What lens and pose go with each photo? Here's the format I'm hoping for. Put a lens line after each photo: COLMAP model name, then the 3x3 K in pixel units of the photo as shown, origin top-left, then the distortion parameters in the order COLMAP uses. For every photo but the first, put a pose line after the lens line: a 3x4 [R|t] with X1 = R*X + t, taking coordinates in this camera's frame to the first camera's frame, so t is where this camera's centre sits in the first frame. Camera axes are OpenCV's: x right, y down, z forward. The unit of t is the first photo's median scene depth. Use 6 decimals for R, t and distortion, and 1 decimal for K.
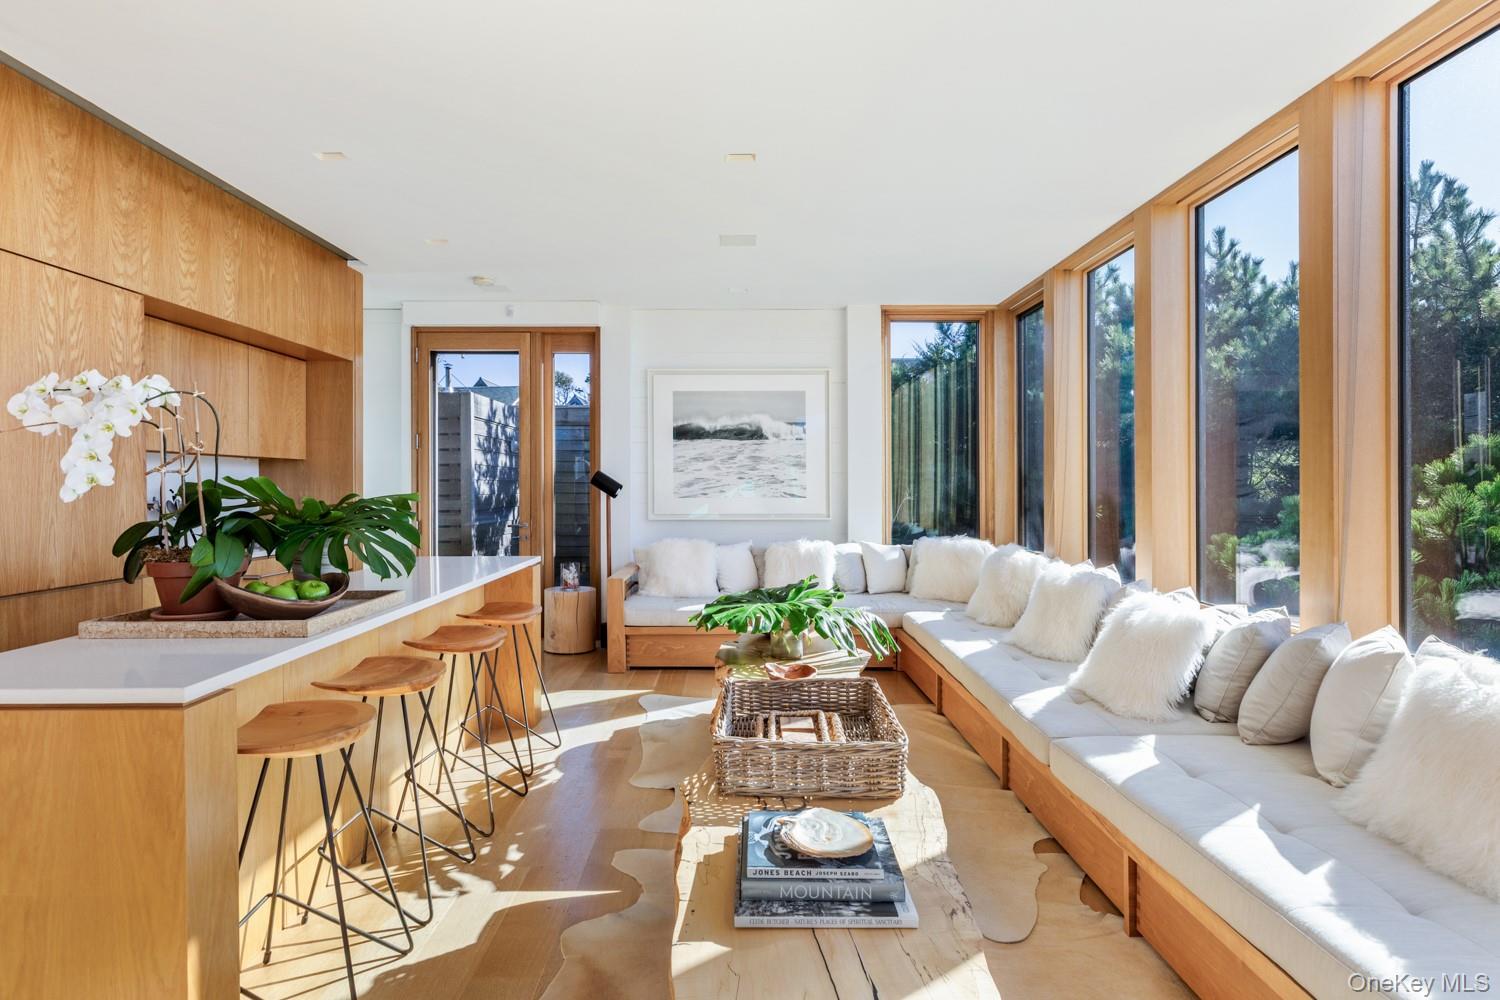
lens RADIAL K [[752.7, 0, 732.0], [0, 752.7, 489.8], [0, 0, 1]] dist [-0.000348, 0.002228]
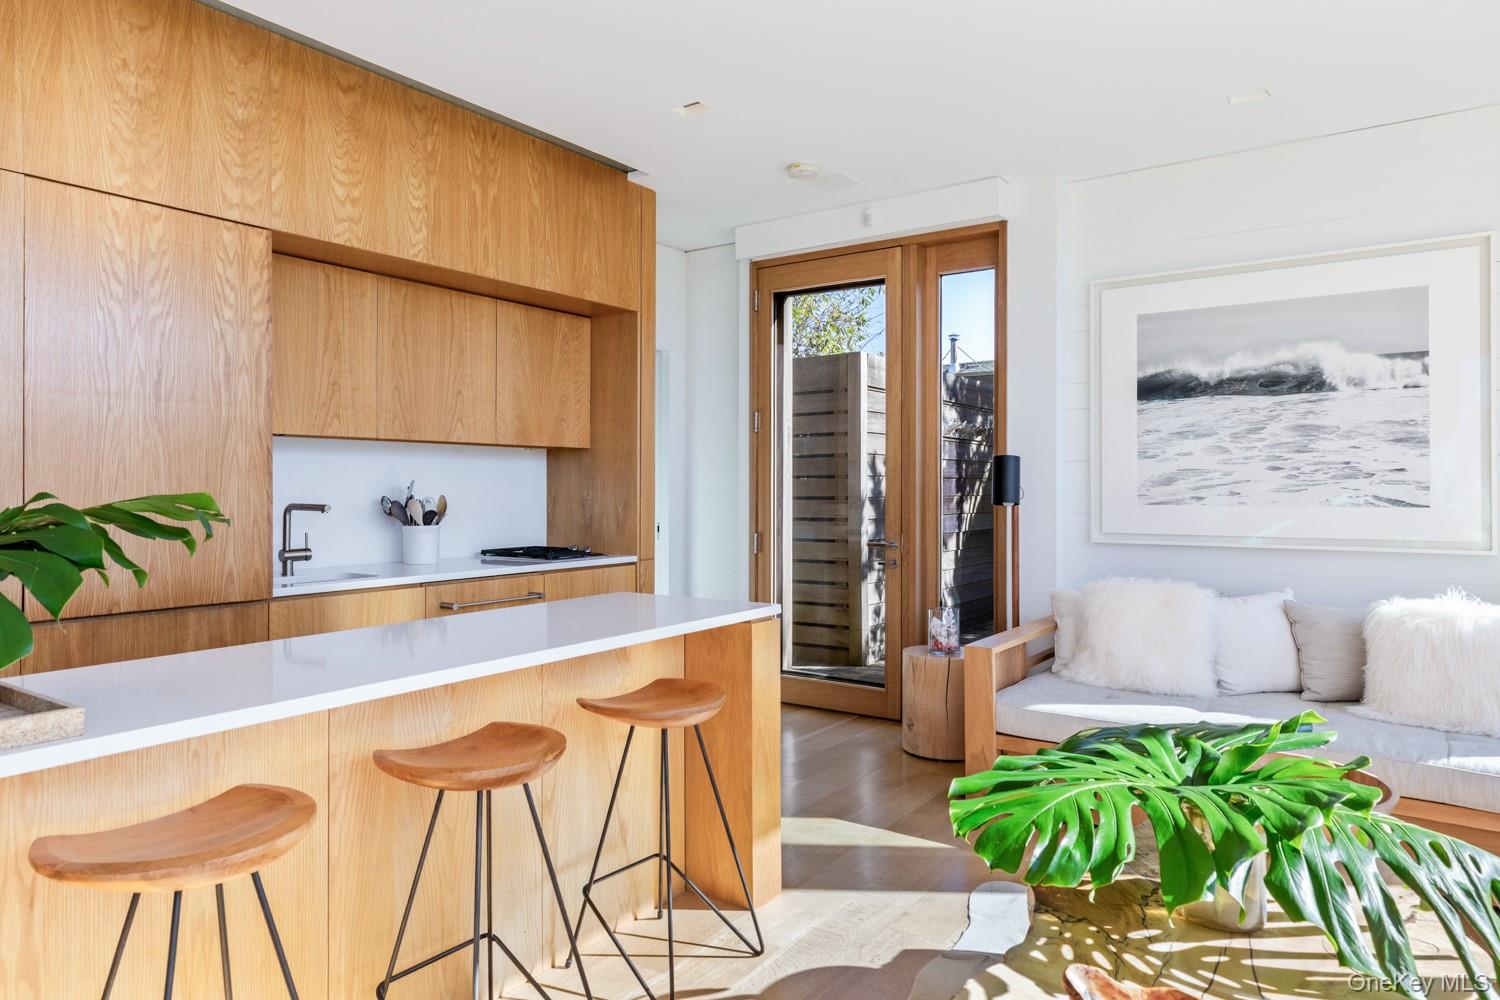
lens RADIAL K [[942.5, 0, 757.0], [0, 942.5, 478.9], [0, 0, 1]] dist [0.017383, -0.003499]
pose [[0.826655, -0.003746, -0.562696, 0.111111], [-0.003459, 0.999925, -0.011739, 0.001274], [0.562698, 0.011651, 0.826580, 0.337109]]
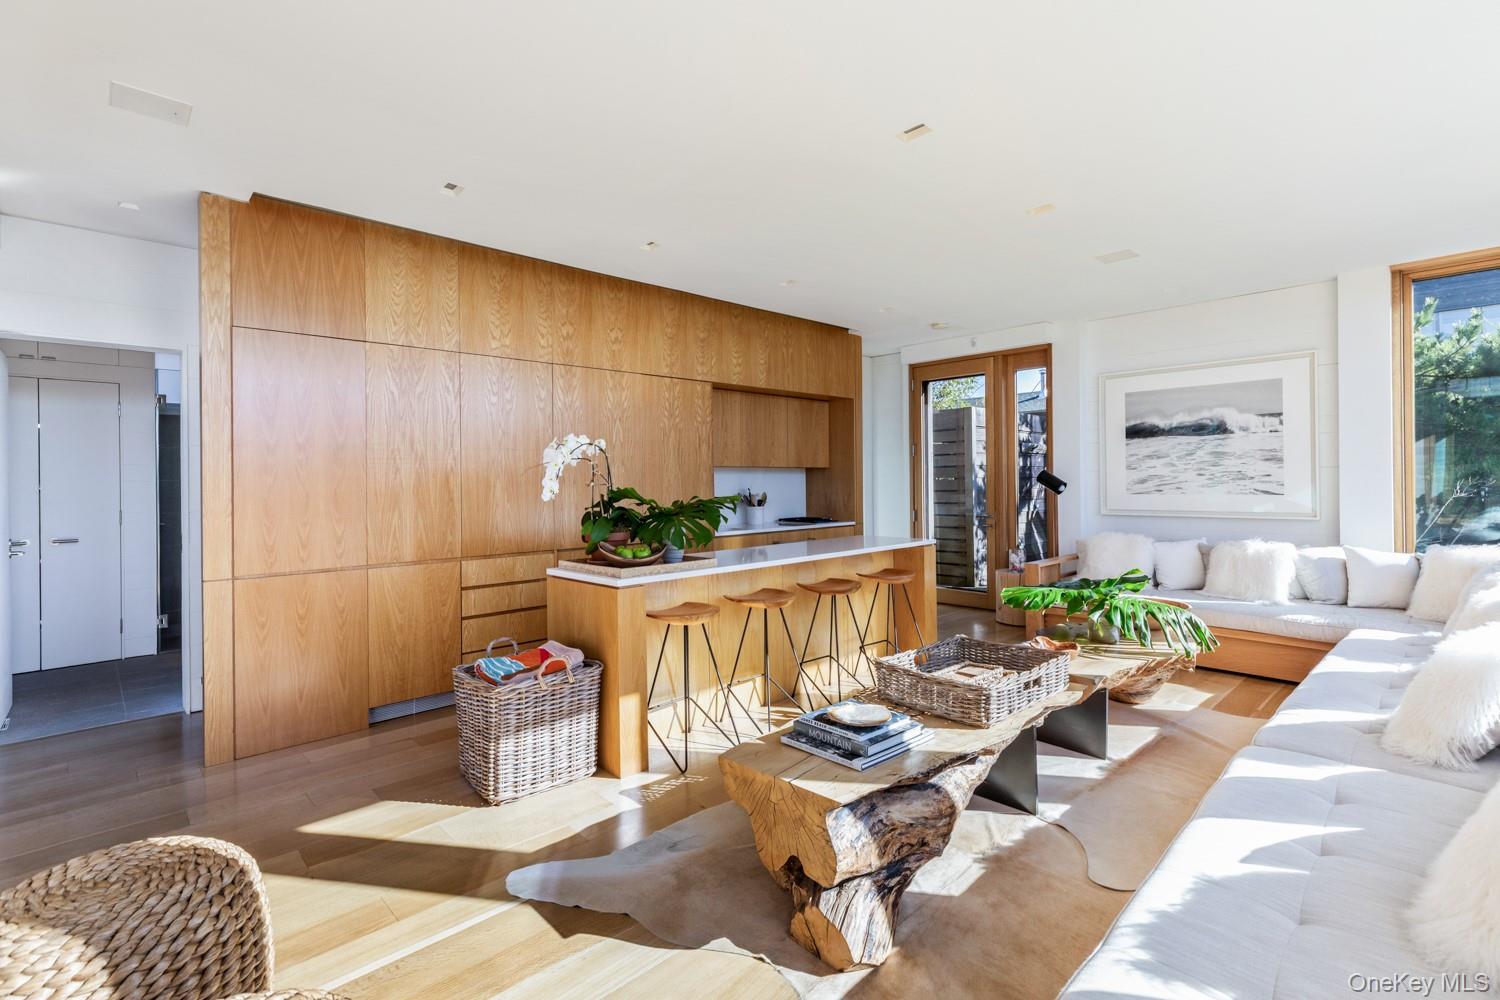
lens RADIAL K [[685.9, 0, 762.4], [0, 685.9, 478.8], [0, 0, 1]] dist [0.012445, -0.000556]
pose [[0.704562, -0.010265, -0.709568, 0.325016], [0.007058, 0.999947, -0.007457, -0.009423], [0.709607, 0.000245, 0.704598, -0.052186]]
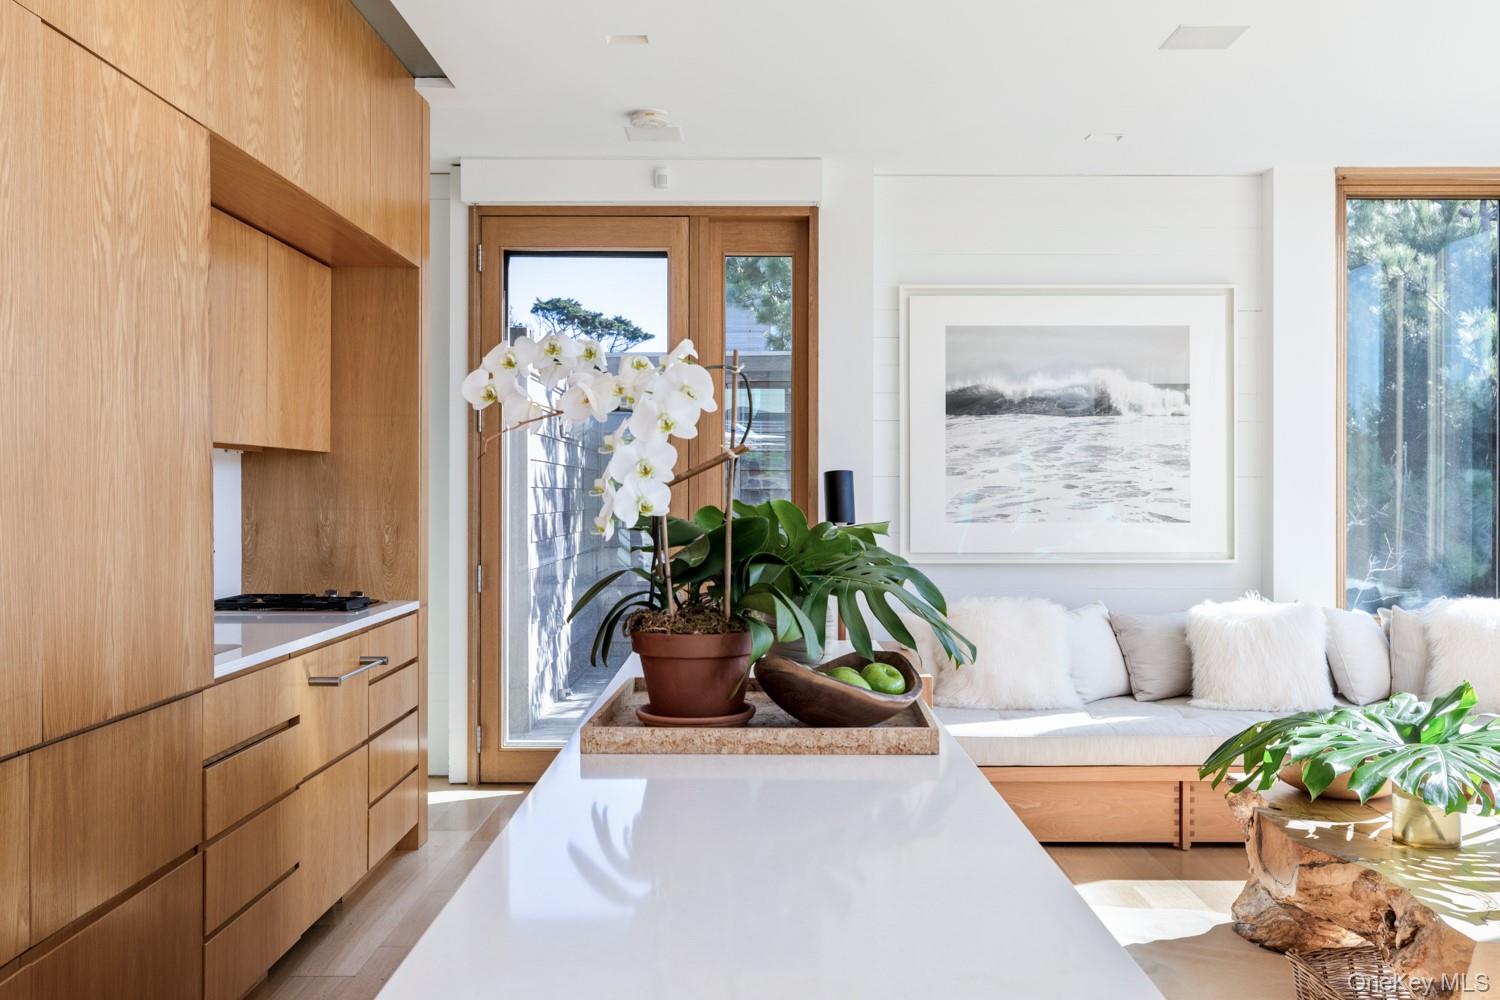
lens RADIAL K [[1288.5, 0, 754.5], [0, 1288.5, 500.0], [0, 0, 1]] dist [-0.002711, -0.002239]
pose [[0.999993, 0.001170, 0.003600, -0.288954], [-0.001173, 0.999999, 0.000782, -0.008020], [-0.003599, -0.000786, 0.999993, 0.094075]]
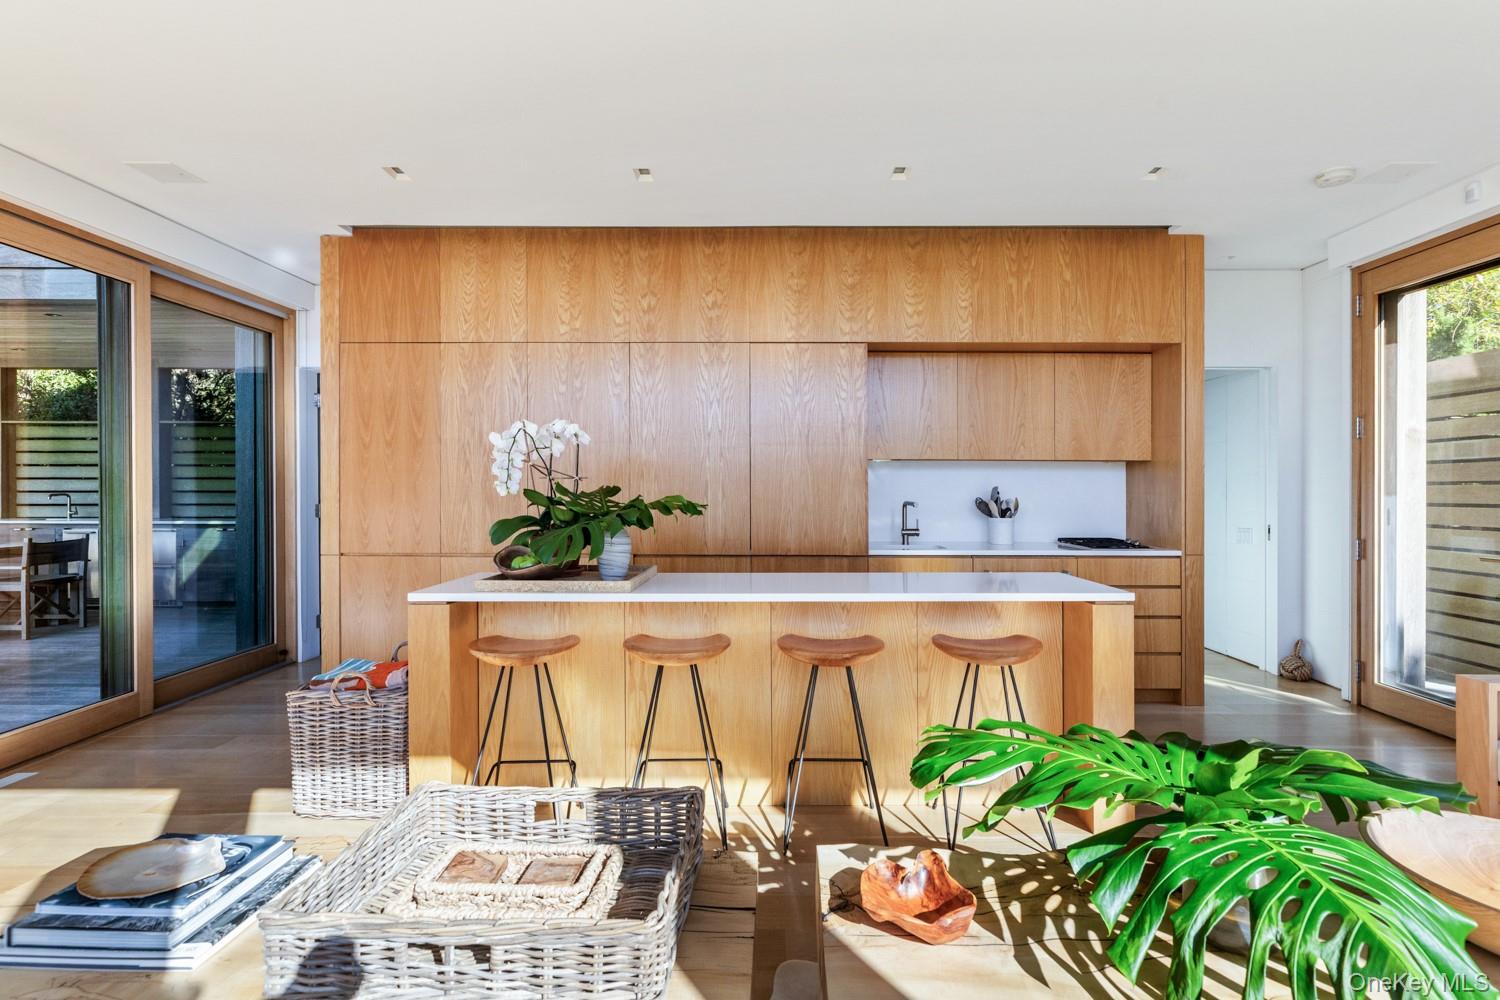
lens RADIAL K [[719.3, 0, 778.4], [0, 719.3, 492.2], [0, 0, 1]] dist [-0.001238, 0.000844]
pose [[0.016272, 0.007085, -0.999842, 0.327510], [-0.008167, 0.999942, 0.006953, -0.003631], [0.999834, 0.008052, 0.016329, 0.570687]]
